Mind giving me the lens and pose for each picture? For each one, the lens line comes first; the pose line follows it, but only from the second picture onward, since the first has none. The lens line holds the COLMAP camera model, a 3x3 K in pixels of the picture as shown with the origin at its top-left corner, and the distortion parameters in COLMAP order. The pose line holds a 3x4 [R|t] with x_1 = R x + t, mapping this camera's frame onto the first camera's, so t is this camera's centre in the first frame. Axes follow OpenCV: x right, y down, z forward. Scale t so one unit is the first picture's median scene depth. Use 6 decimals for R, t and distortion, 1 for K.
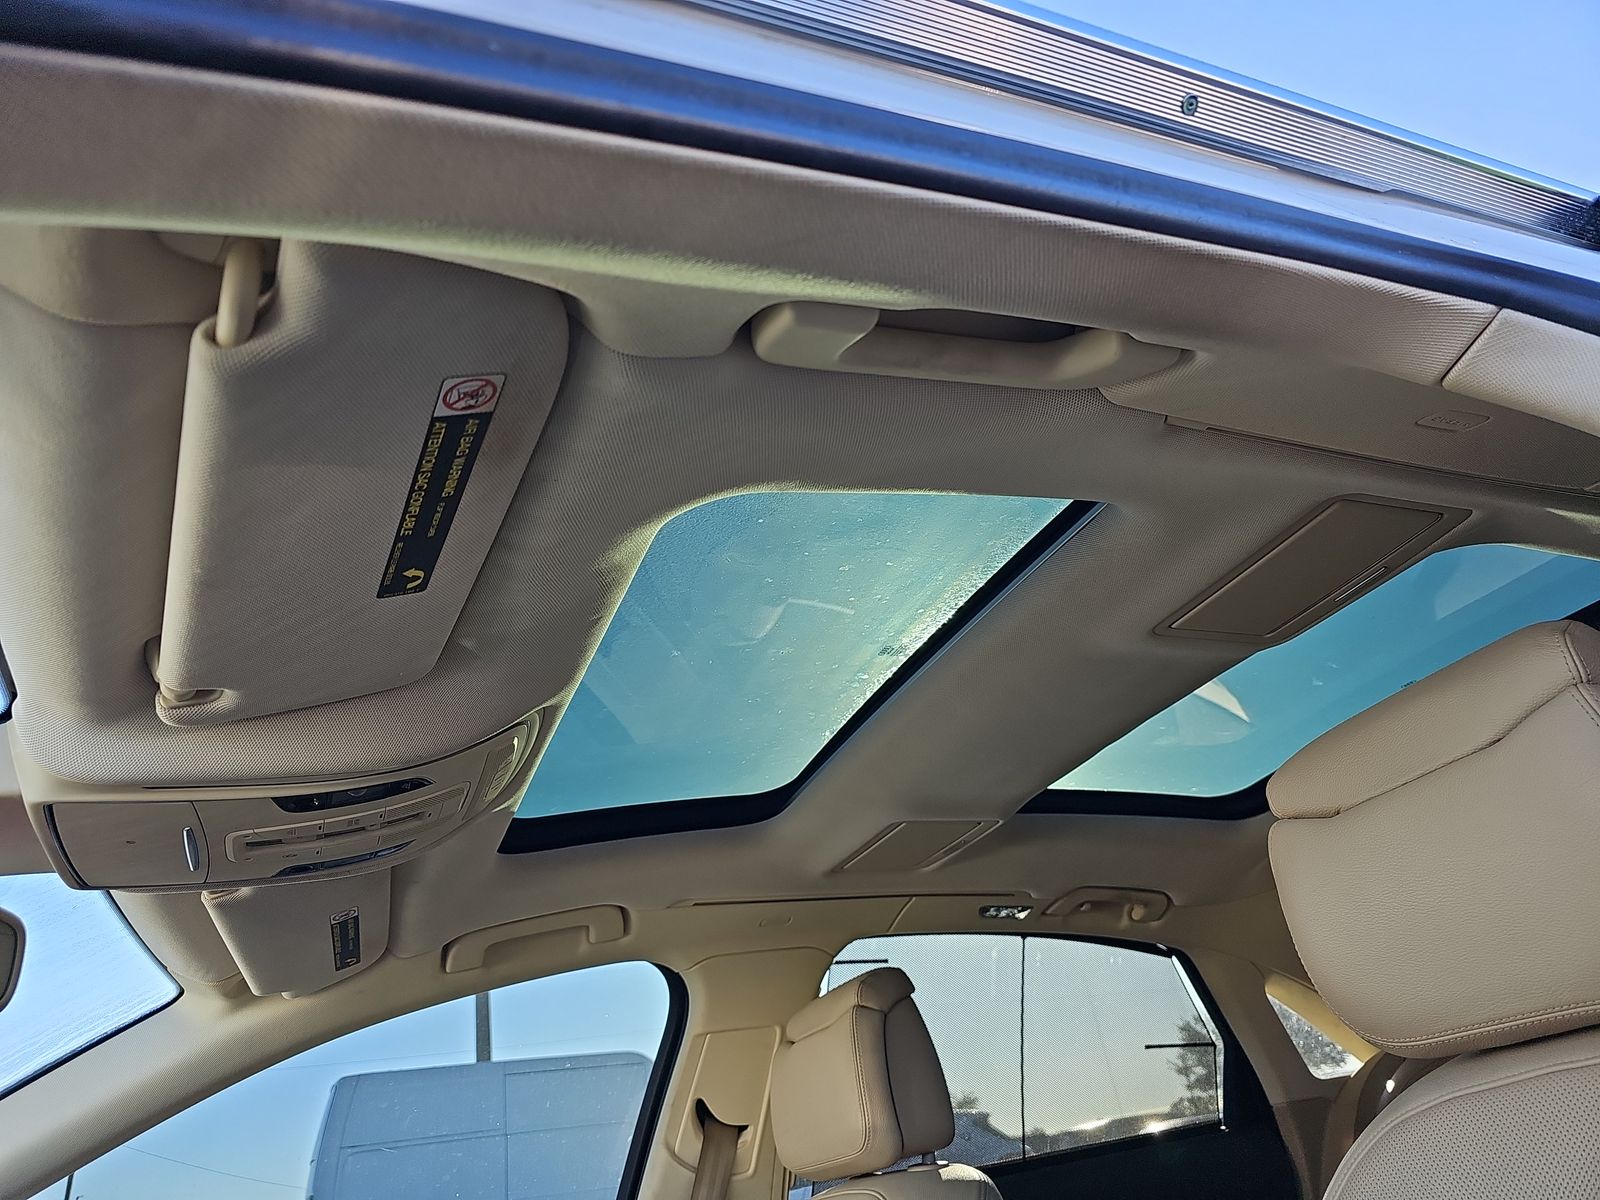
lens RADIAL K [[1058.9, 0, 792.3], [0, 1058.9, 598.7], [0, 0, 1]] dist [0.034591, -0.027403]
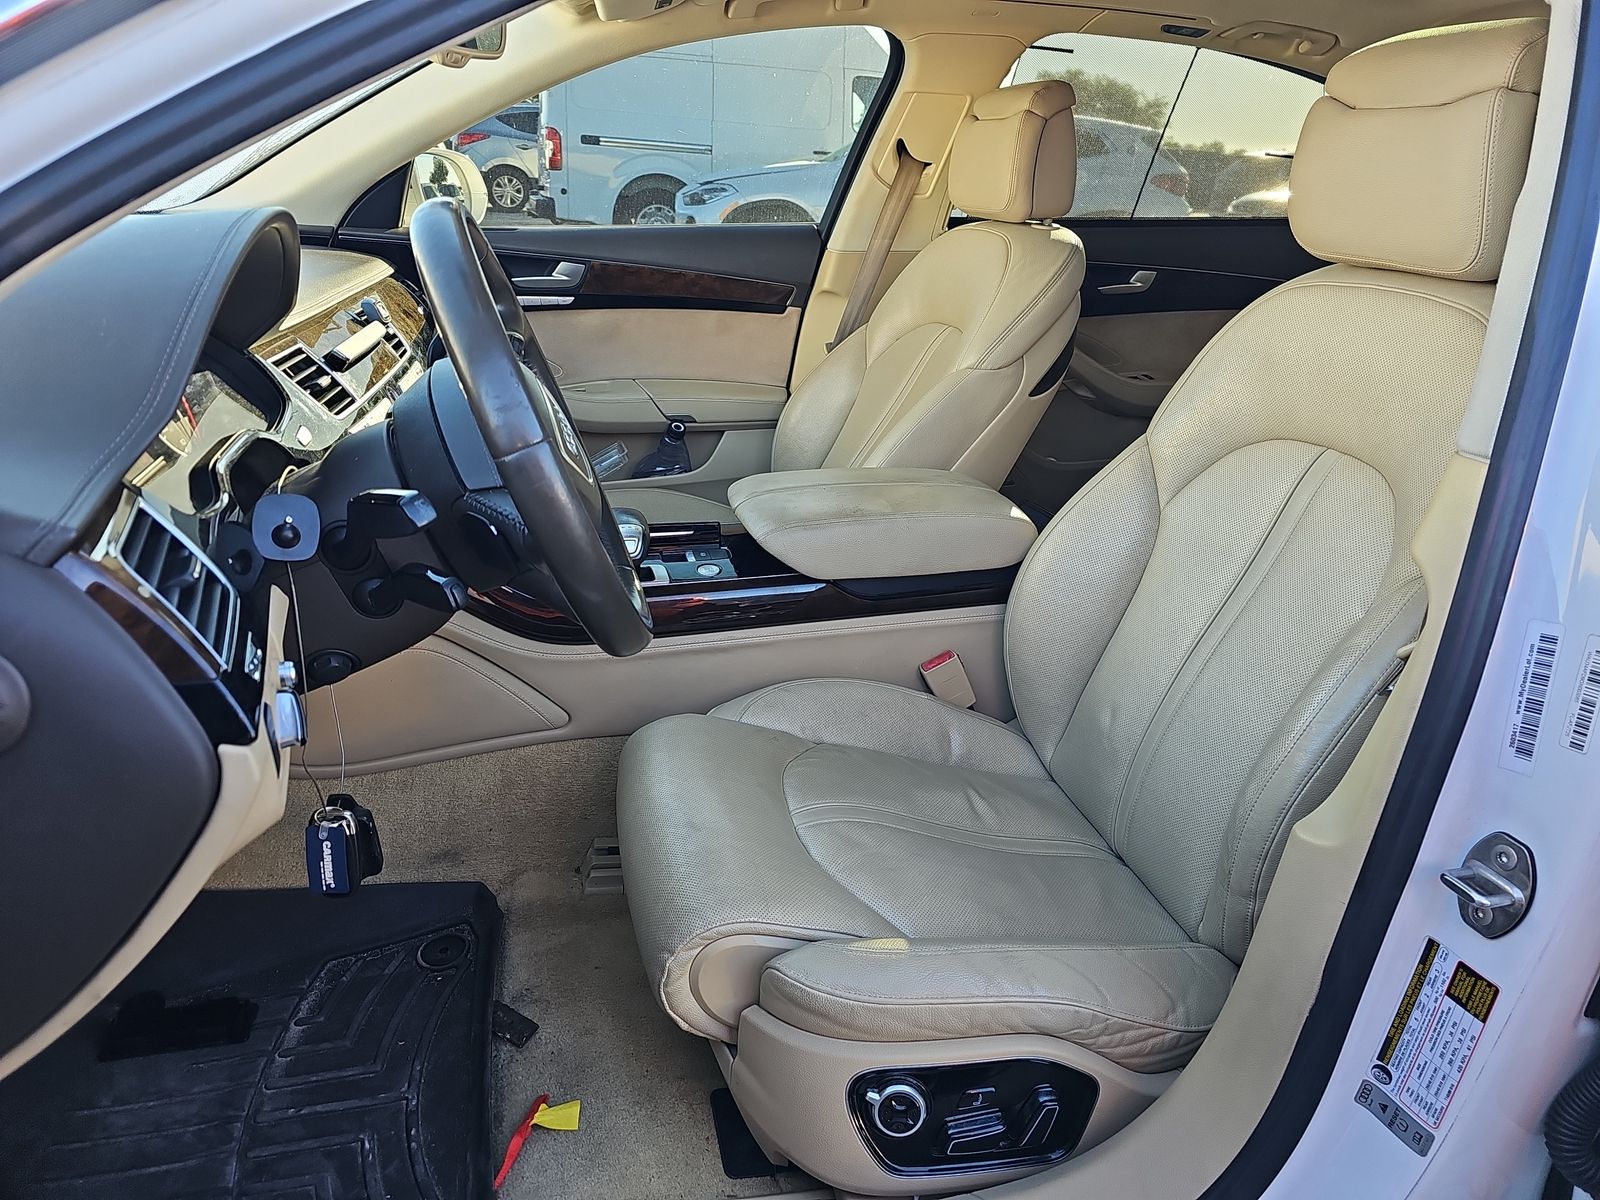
lens RADIAL K [[1058.9, 0, 796.5], [0, 1058.9, 602.6], [0, 0, 1]] dist [0.034591, -0.027403]
pose [[0.973347, 0.221027, -0.061171, -0.002957], [-0.083627, 0.590437, 0.802740, -0.264022], [0.213545, -0.776229, 0.593184, -0.296582]]
